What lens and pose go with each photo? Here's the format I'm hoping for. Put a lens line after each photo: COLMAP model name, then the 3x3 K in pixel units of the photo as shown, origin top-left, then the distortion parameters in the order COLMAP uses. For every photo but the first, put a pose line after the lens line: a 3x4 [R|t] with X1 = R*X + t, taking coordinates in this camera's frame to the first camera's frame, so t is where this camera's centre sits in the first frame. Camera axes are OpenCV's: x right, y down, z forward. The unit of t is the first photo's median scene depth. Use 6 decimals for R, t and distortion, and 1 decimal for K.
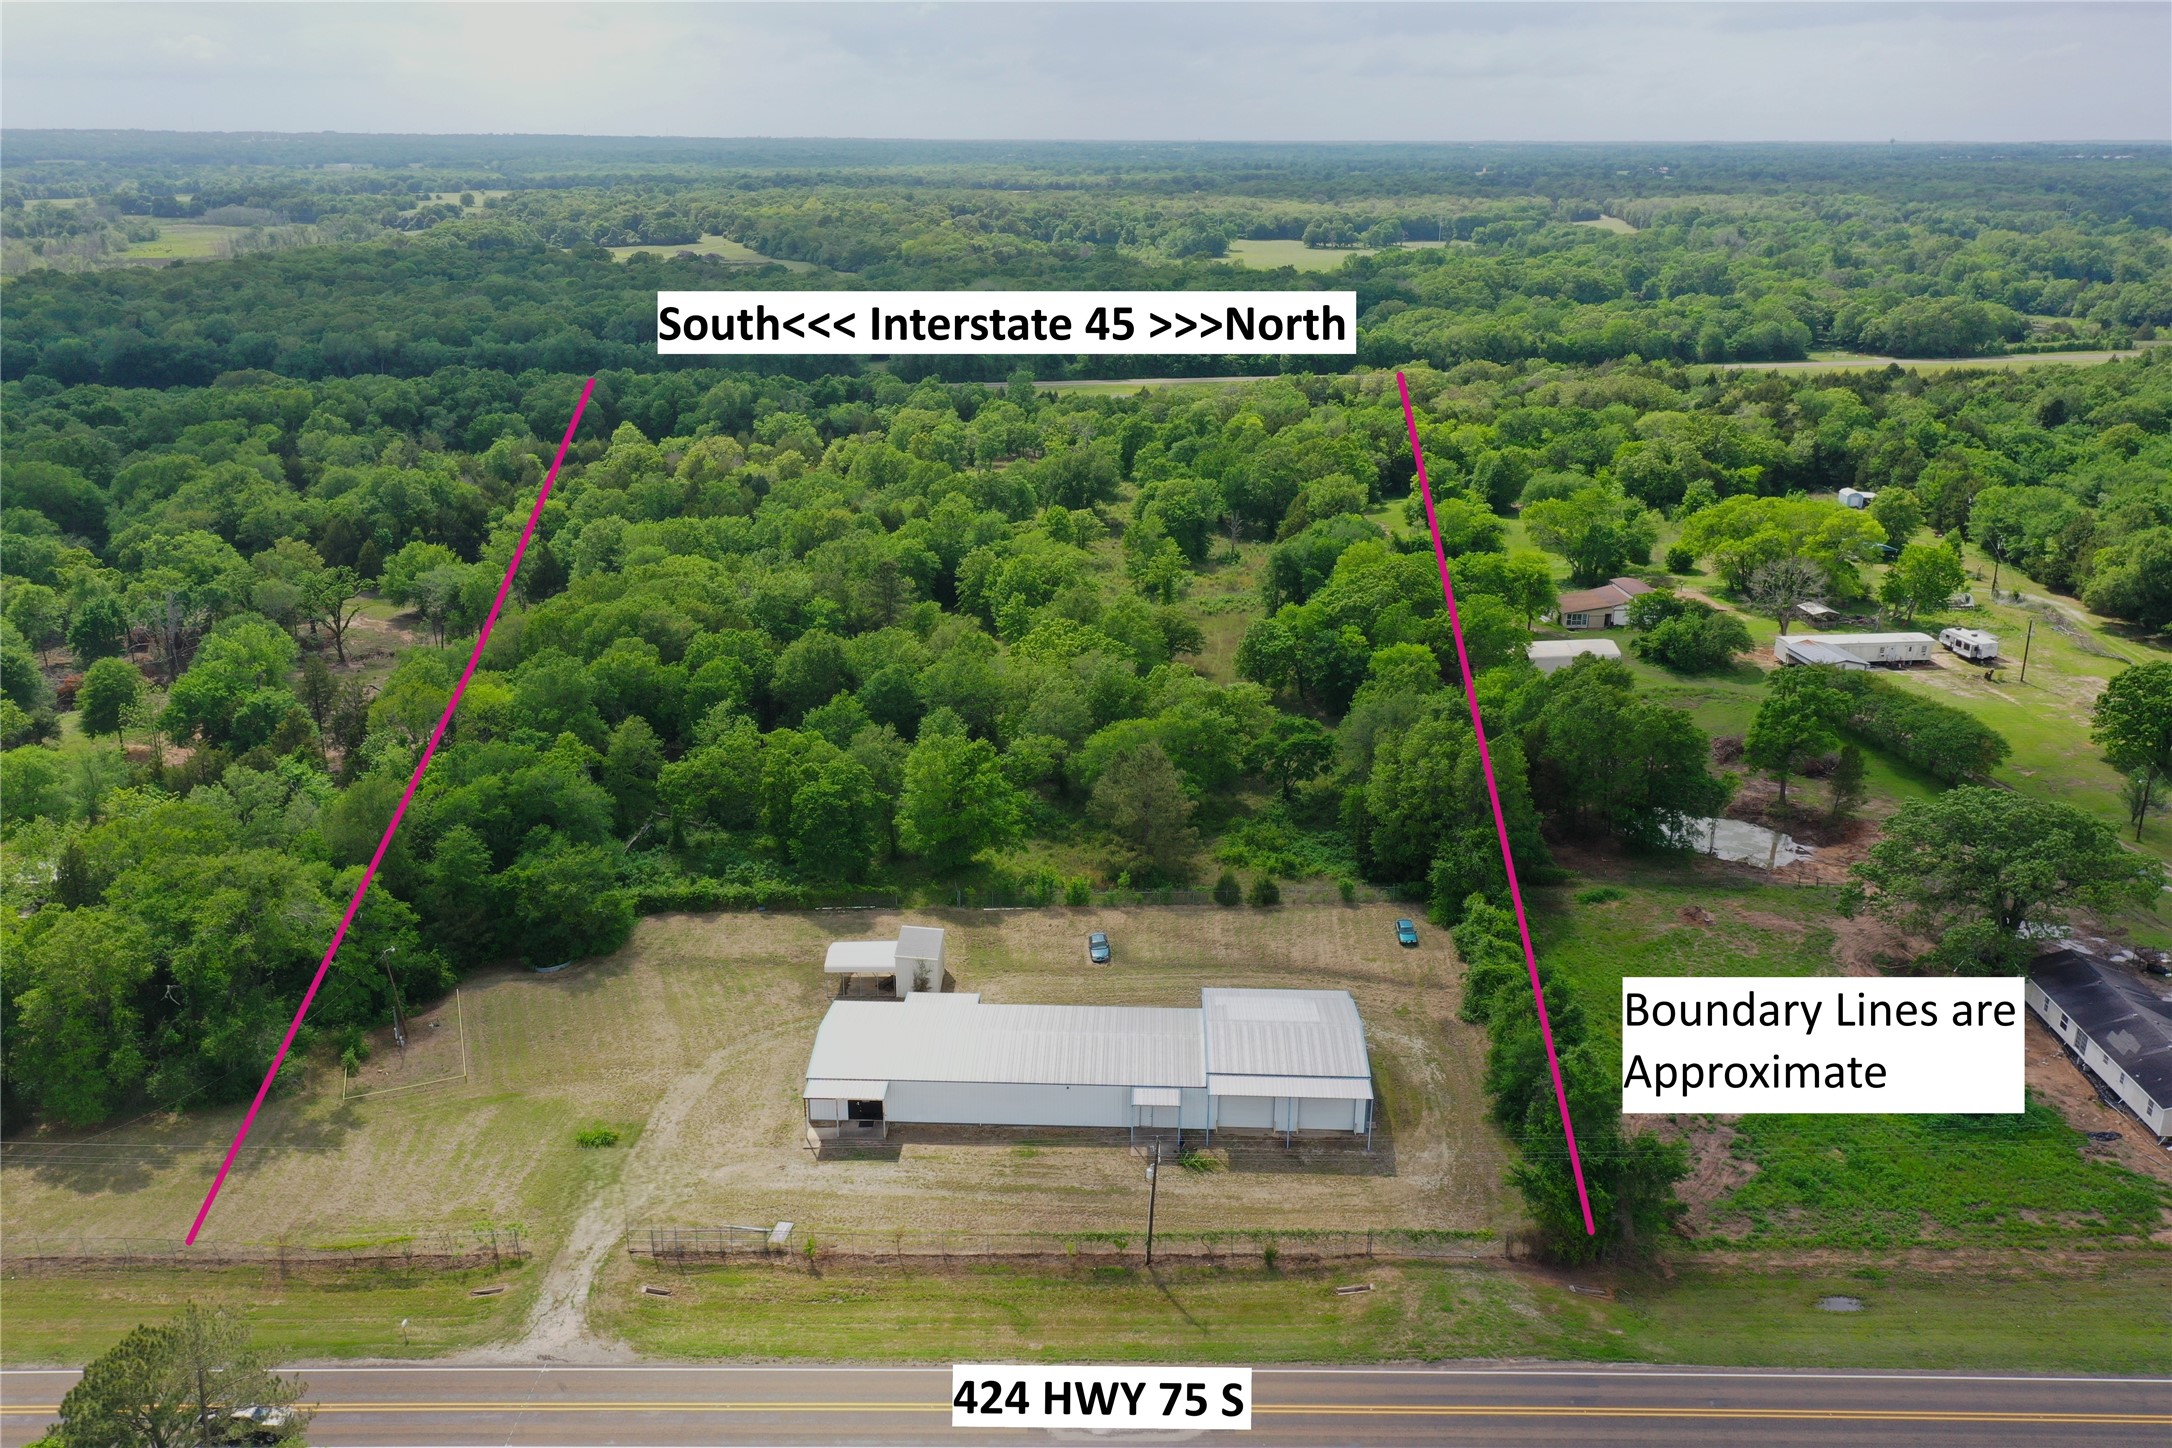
lens RADIAL K [[1719.9, 0, 1086.0], [0, 1719.9, 724.0], [0, 0, 1]] dist [0.023276, -0.000847]
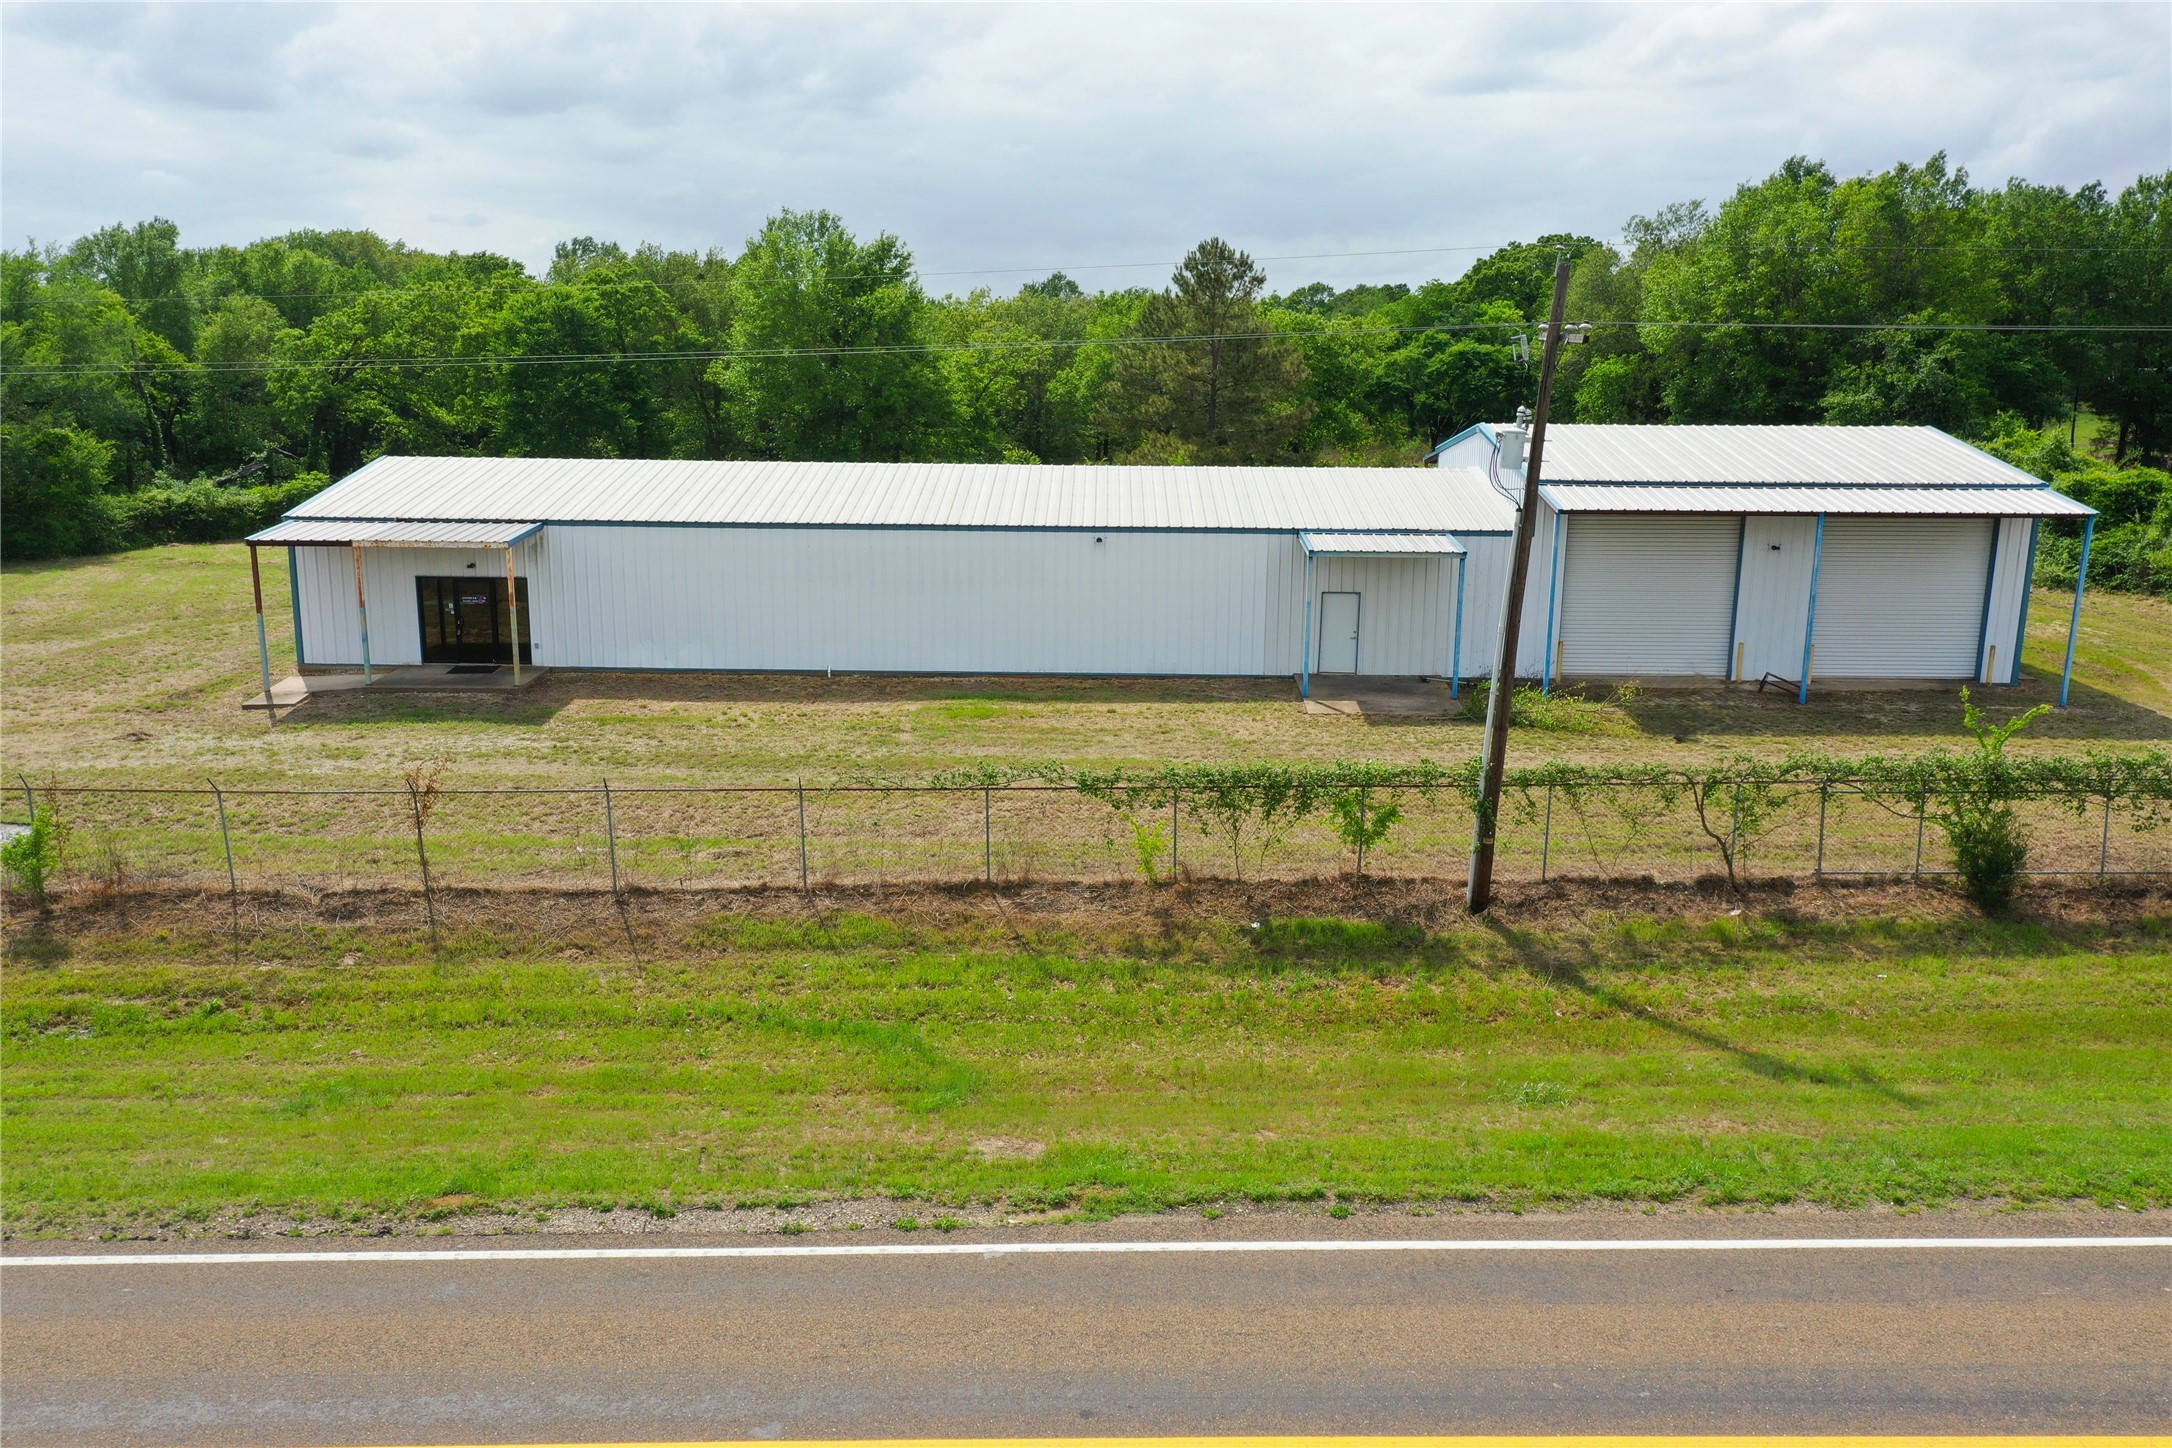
lens RADIAL K [[1719.9, 0, 1086.0], [0, 1719.9, 724.0], [0, 0, 1]] dist [0.023276, -0.000847]
pose [[0.999630, -0.001010, 0.027164, -0.024197], [0.003898, 0.994305, -0.106503, 0.311417], [-0.026902, 0.106570, 0.993941, 0.760072]]
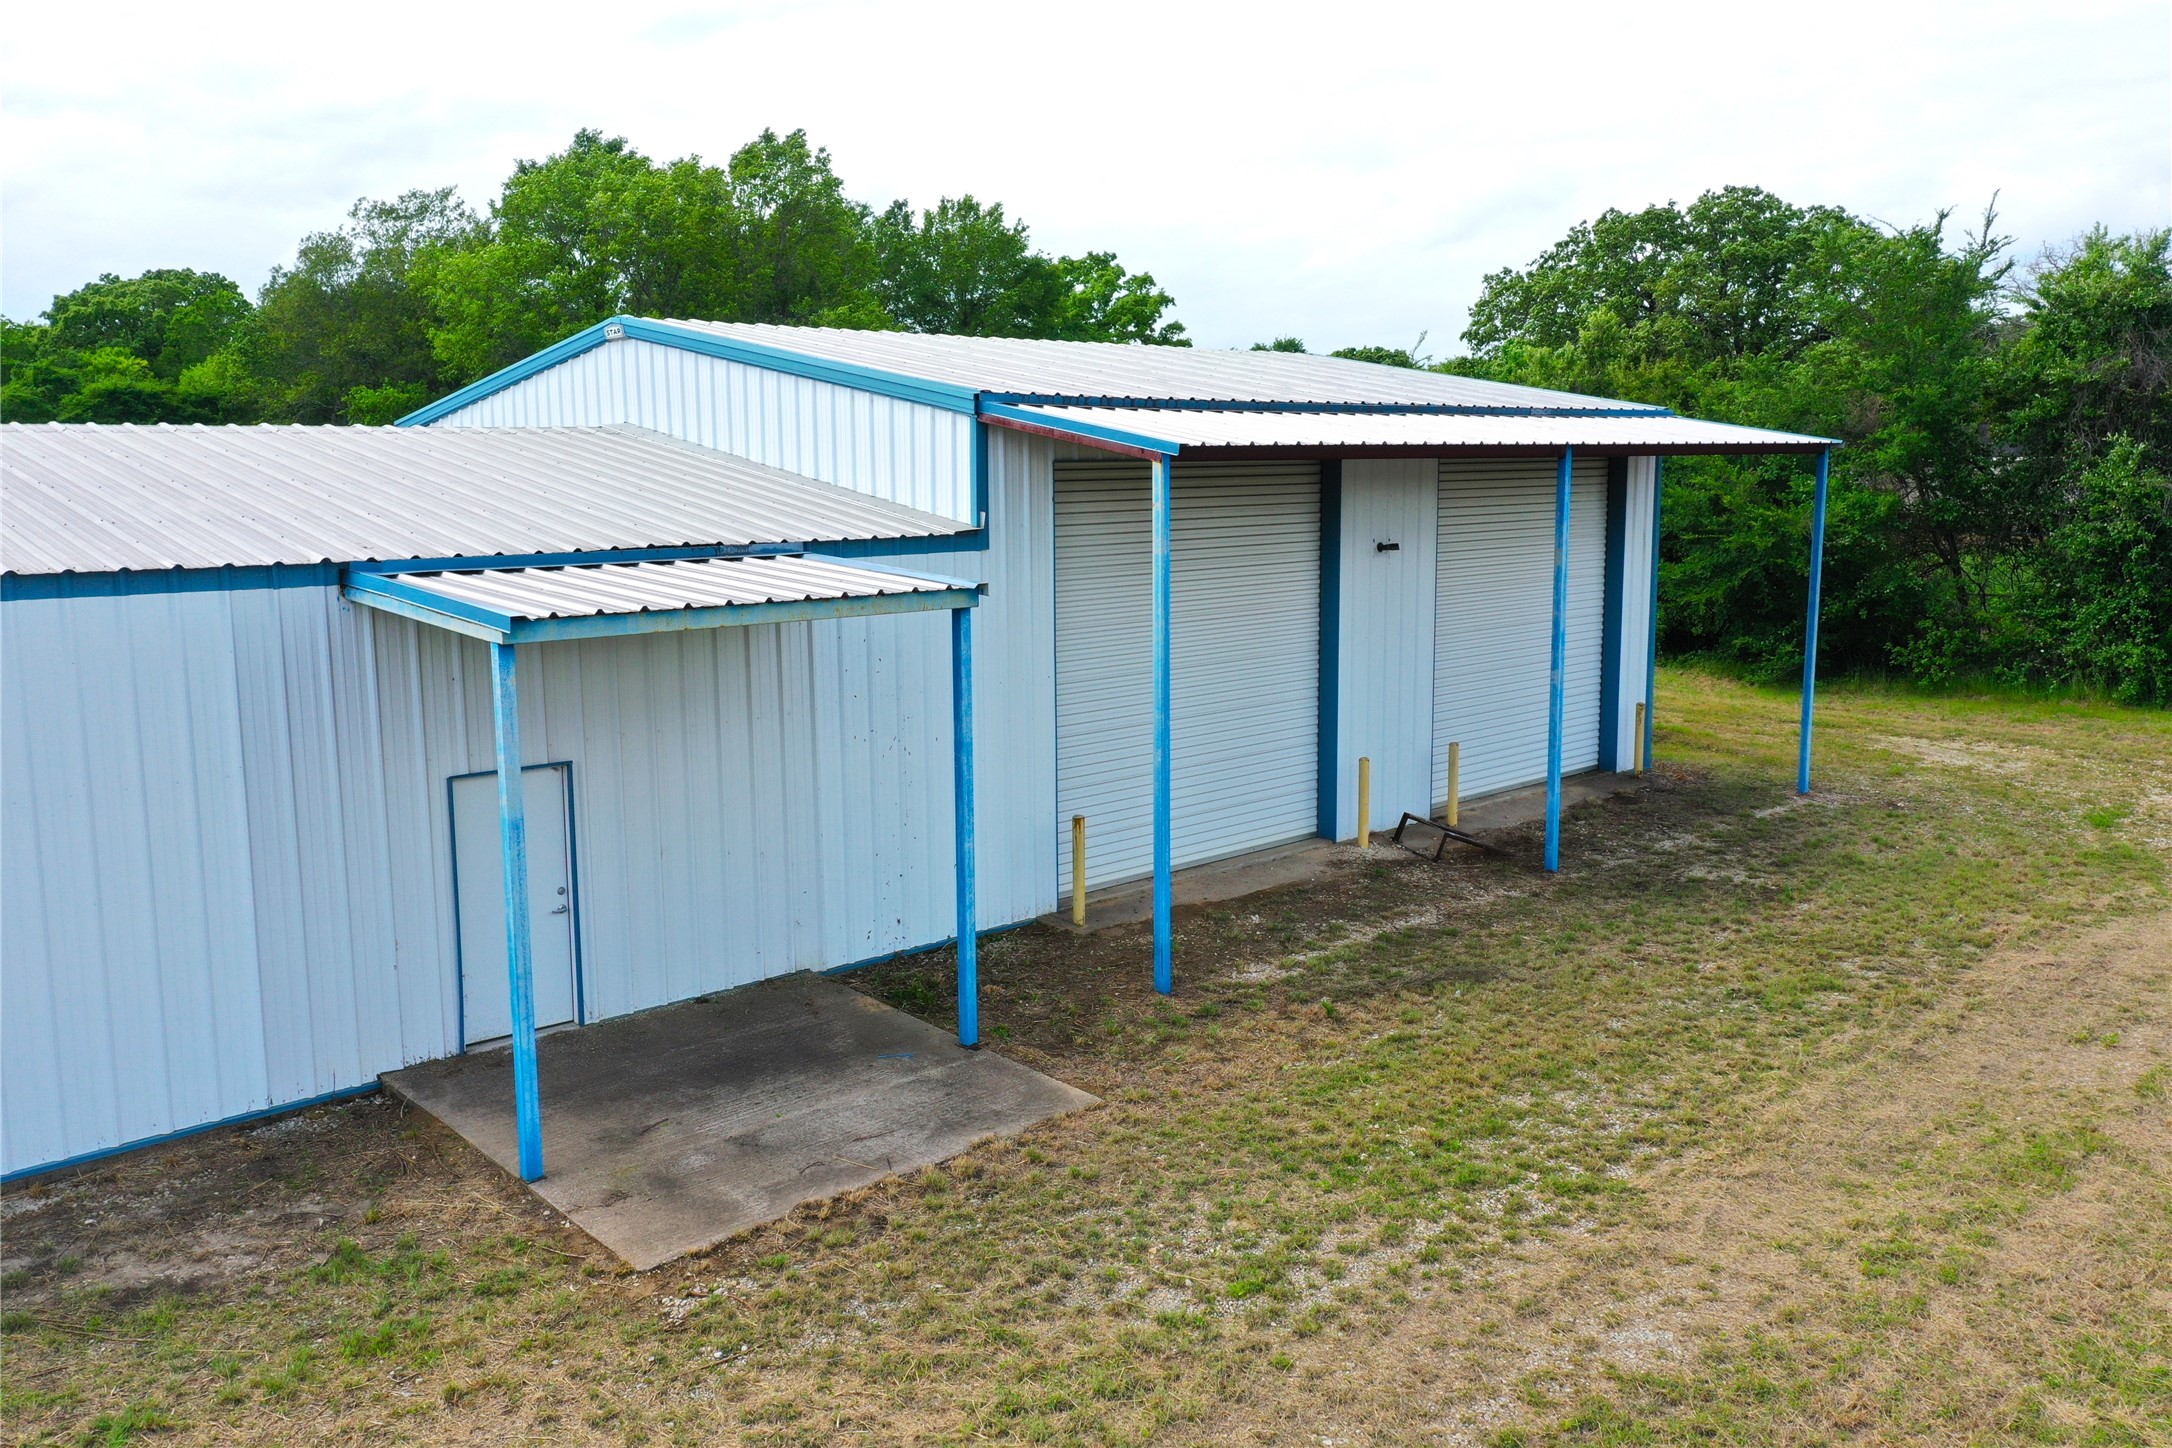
lens RADIAL K [[1719.9, 0, 1086.0], [0, 1719.9, 724.0], [0, 0, 1]] dist [0.023276, -0.000847]
pose [[0.691669, -0.109938, 0.713798, -0.014733], [0.231428, 0.969968, -0.074861, 0.259684], [-0.684131, 0.216972, 0.696339, 1.014537]]
